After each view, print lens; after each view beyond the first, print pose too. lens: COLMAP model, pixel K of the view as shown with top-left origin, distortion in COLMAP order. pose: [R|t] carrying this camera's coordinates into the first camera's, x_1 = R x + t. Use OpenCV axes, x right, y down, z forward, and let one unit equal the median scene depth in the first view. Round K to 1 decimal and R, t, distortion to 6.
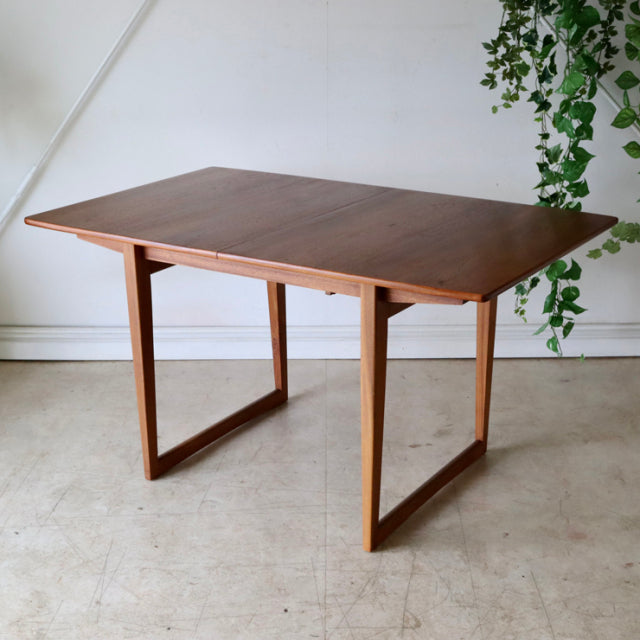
lens RADIAL K [[1086.9, 0, 316.3], [0, 1086.9, 311.8], [0, 0, 1]] dist [-0.023161, 0.000000]
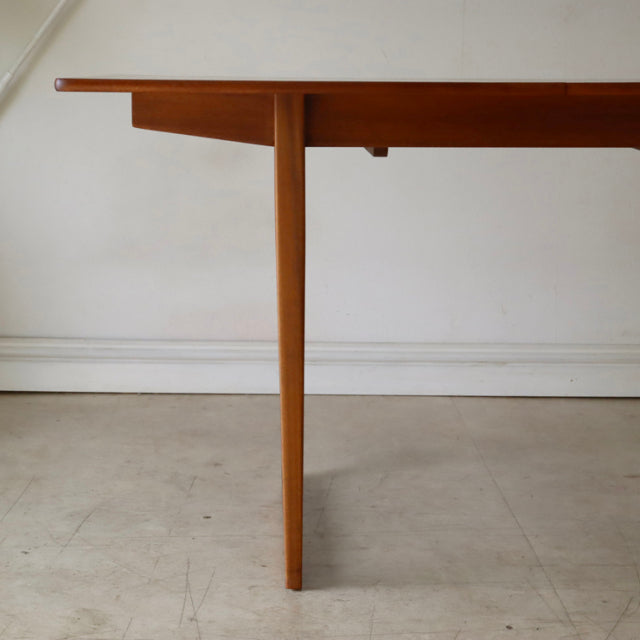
lens RADIAL K [[1683.1, 0, 323.7], [0, 1683.1, 318.0], [0, 0, 1]] dist [0.185157, 0.000000]
pose [[0.998653, 0.017271, 0.048927, -0.139589], [-0.008551, 0.984862, -0.173129, 0.208785], [-0.051176, 0.172478, 0.983683, 0.034316]]
